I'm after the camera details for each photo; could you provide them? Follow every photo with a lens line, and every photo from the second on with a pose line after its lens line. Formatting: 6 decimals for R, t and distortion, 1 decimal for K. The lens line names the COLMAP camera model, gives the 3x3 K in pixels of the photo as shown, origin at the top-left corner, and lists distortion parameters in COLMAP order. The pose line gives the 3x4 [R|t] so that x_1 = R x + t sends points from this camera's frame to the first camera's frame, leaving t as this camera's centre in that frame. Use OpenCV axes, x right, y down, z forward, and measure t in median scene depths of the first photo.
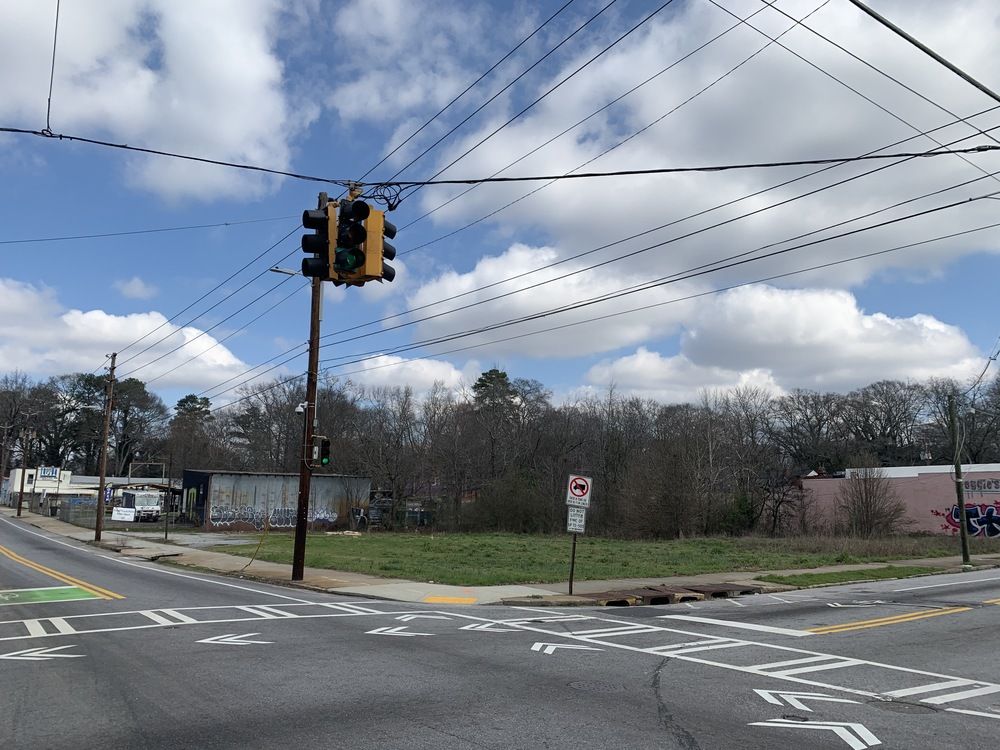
lens RADIAL K [[745.9, 0, 500.0], [0, 745.9, 375.0], [0, 0, 1]] dist [0.110612, -0.232921]
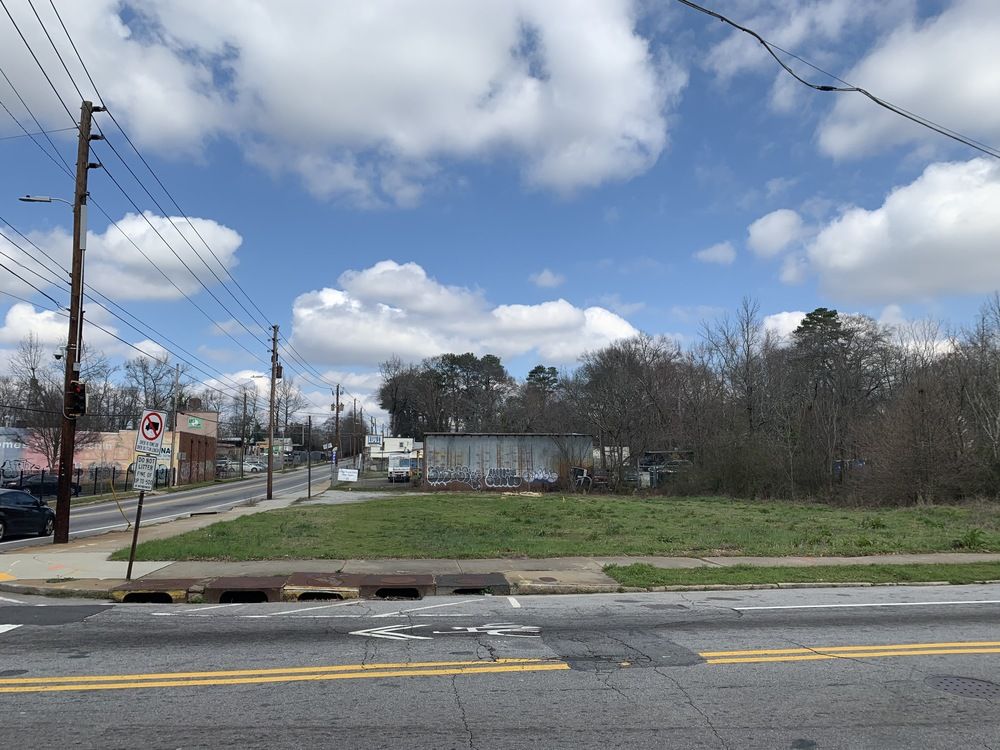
lens RADIAL K [[740.8, 0, 501.9], [0, 740.8, 357.9], [0, 0, 1]] dist [0.014879, 0.004386]
pose [[0.864769, -0.083522, -0.495176, 0.200751], [0.095461, 0.995432, -0.001188, 0.032613], [0.493013, -0.046242, 0.868792, 0.155607]]
